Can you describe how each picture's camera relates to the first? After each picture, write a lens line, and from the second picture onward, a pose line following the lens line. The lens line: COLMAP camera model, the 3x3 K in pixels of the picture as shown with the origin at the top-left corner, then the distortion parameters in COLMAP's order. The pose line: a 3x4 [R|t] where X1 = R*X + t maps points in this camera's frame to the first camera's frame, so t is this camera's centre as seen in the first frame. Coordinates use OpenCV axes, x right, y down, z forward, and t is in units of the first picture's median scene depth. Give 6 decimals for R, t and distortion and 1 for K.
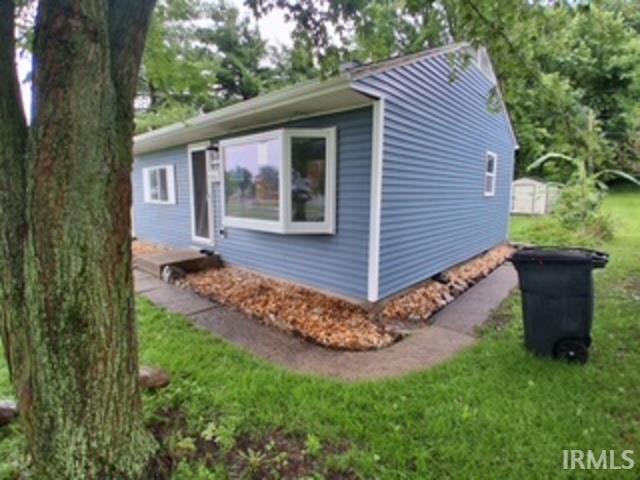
lens RADIAL K [[312.7, 0, 317.4], [0, 312.7, 237.3], [0, 0, 1]] dist [0.016867, -0.056557]
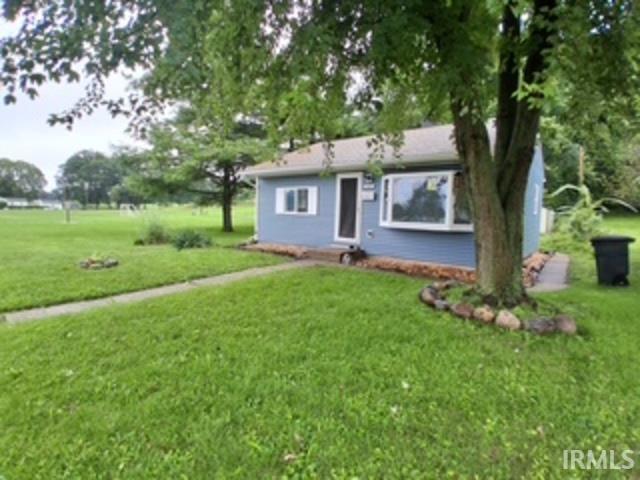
lens RADIAL K [[312.7, 0, 317.4], [0, 312.7, 237.3], [0, 0, 1]] dist [0.016867, -0.056557]
pose [[0.998716, 0.019734, 0.046653, -0.561384], [-0.016647, 0.997704, -0.065644, 0.091223], [-0.047841, 0.064783, 0.996752, -0.404561]]
